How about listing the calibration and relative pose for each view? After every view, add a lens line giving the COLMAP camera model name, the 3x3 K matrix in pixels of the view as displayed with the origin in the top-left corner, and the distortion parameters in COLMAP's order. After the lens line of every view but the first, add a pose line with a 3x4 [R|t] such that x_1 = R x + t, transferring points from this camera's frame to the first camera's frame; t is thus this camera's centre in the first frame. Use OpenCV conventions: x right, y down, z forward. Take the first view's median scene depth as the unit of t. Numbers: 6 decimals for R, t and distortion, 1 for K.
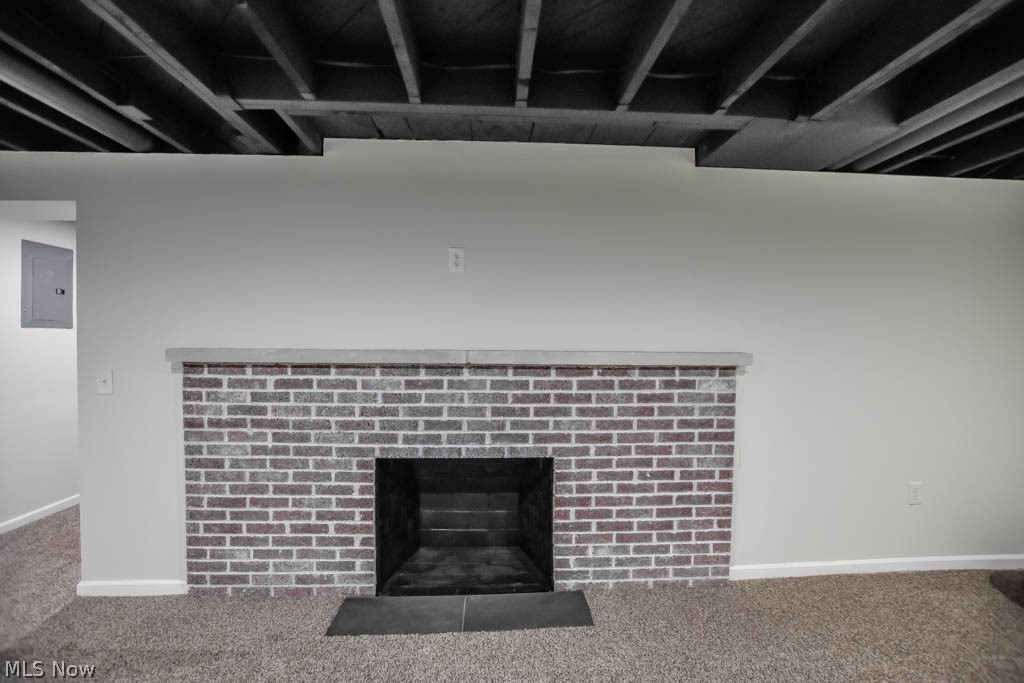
lens RADIAL K [[459.1, 0, 509.6], [0, 459.1, 341.5], [0, 0, 1]] dist [-0.028235, 0.003230]
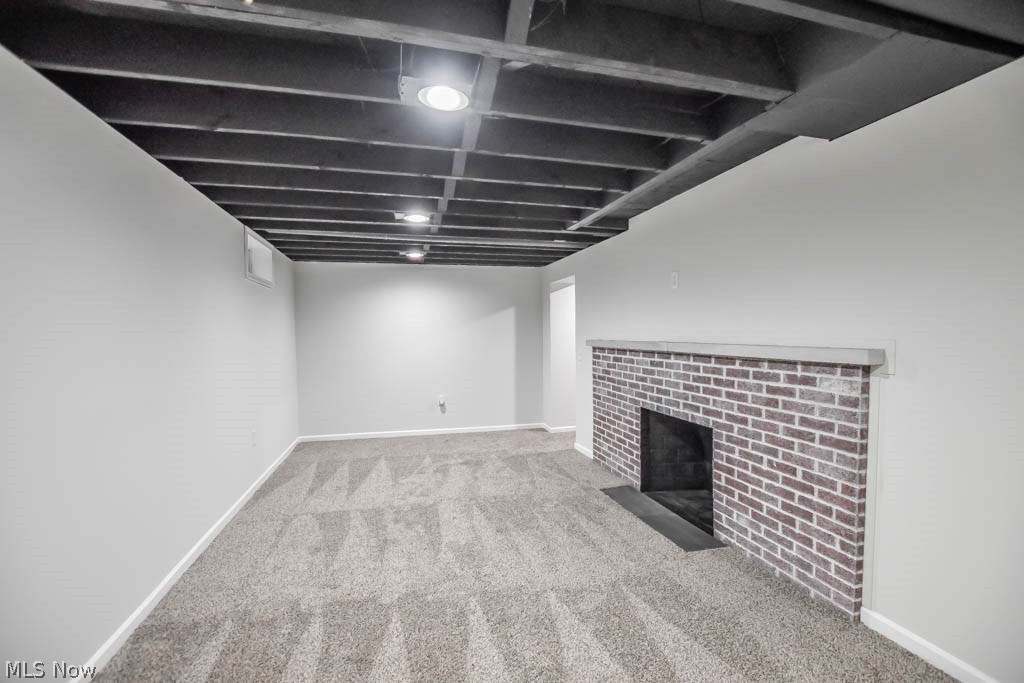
lens RADIAL K [[459.1, 0, 511.7], [0, 459.1, 343.6], [0, 0, 1]] dist [-0.028235, 0.003230]
pose [[0.194563, 0.012867, -0.980806, 1.210488], [-0.009260, 0.999893, 0.011281, 0.011466], [0.980846, 0.006887, 0.194662, 0.214009]]
